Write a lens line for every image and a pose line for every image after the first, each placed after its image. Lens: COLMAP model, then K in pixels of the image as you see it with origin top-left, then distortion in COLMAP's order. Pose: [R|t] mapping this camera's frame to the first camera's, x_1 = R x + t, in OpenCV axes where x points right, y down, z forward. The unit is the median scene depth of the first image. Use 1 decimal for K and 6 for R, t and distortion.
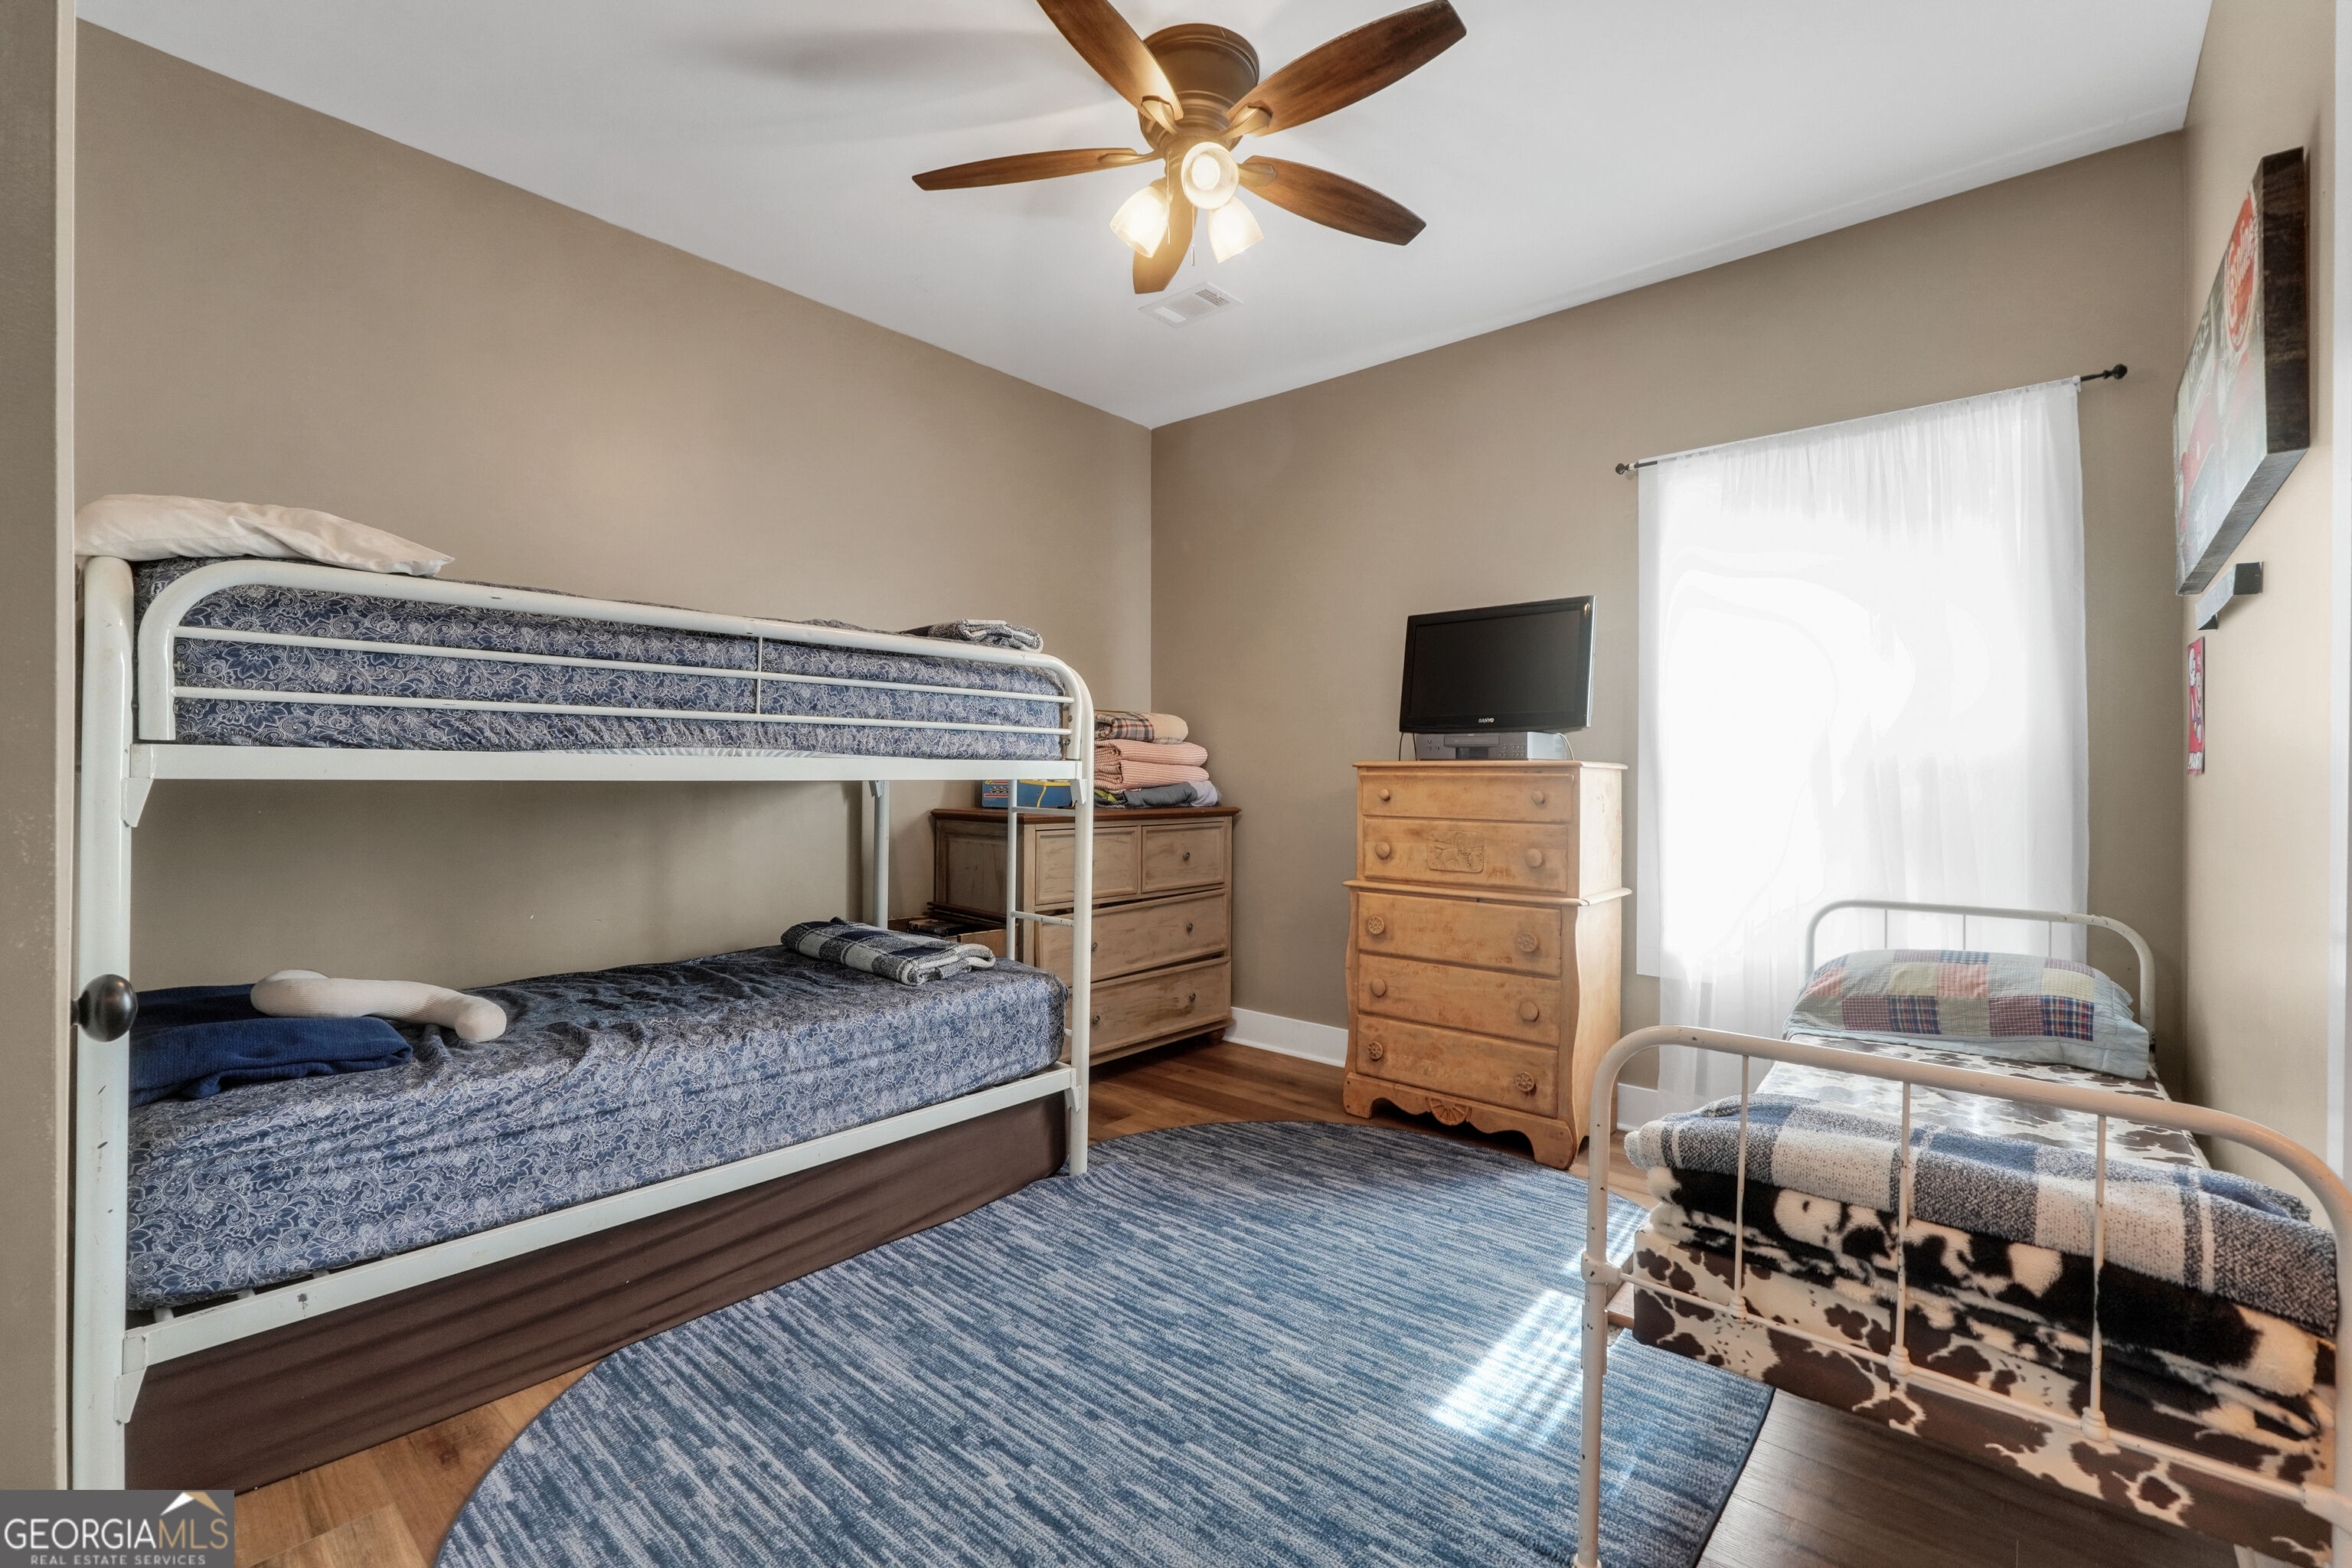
lens RADIAL K [[1016.0, 0, 1162.4], [0, 1016.0, 790.7], [0, 0, 1]] dist [-0.014319, 0.008676]
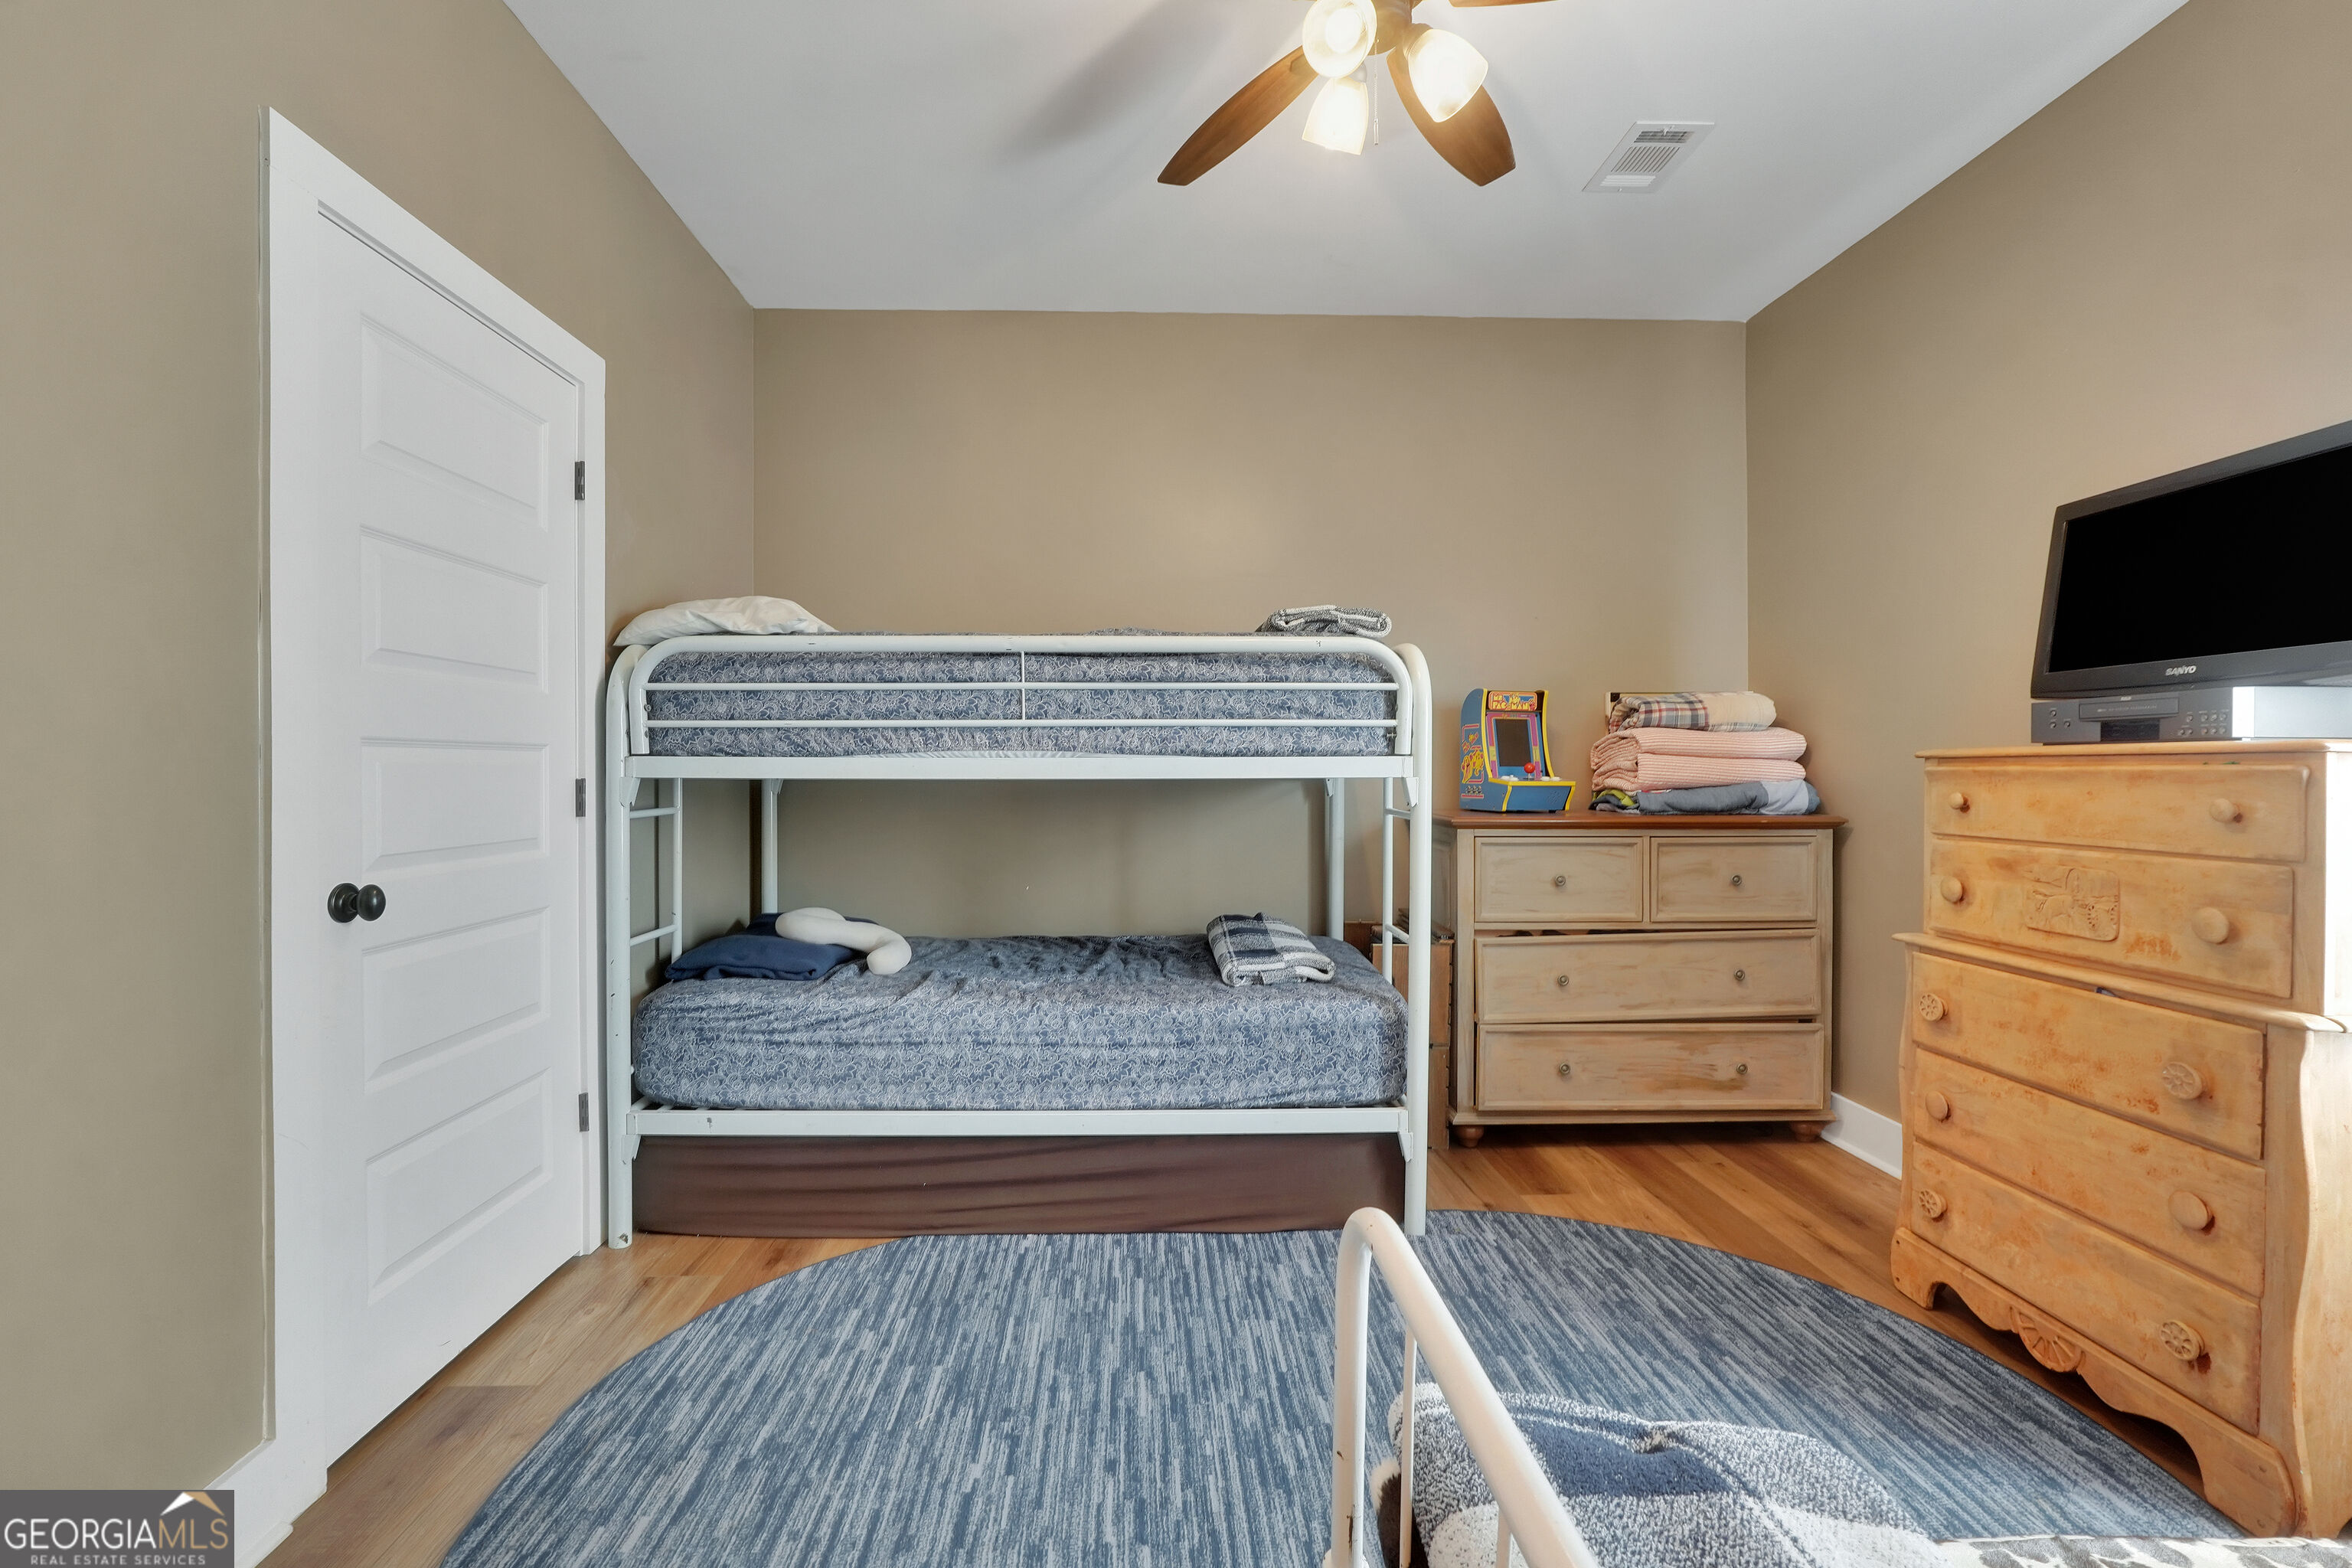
lens RADIAL K [[1016.0, 0, 1162.4], [0, 1016.0, 790.7], [0, 0, 1]] dist [-0.014319, 0.008676]
pose [[0.684051, 0.007775, -0.729393, 0.470976], [-0.007488, 0.999965, 0.003637, -0.001842], [0.729396, 0.002974, 0.684085, 0.299621]]
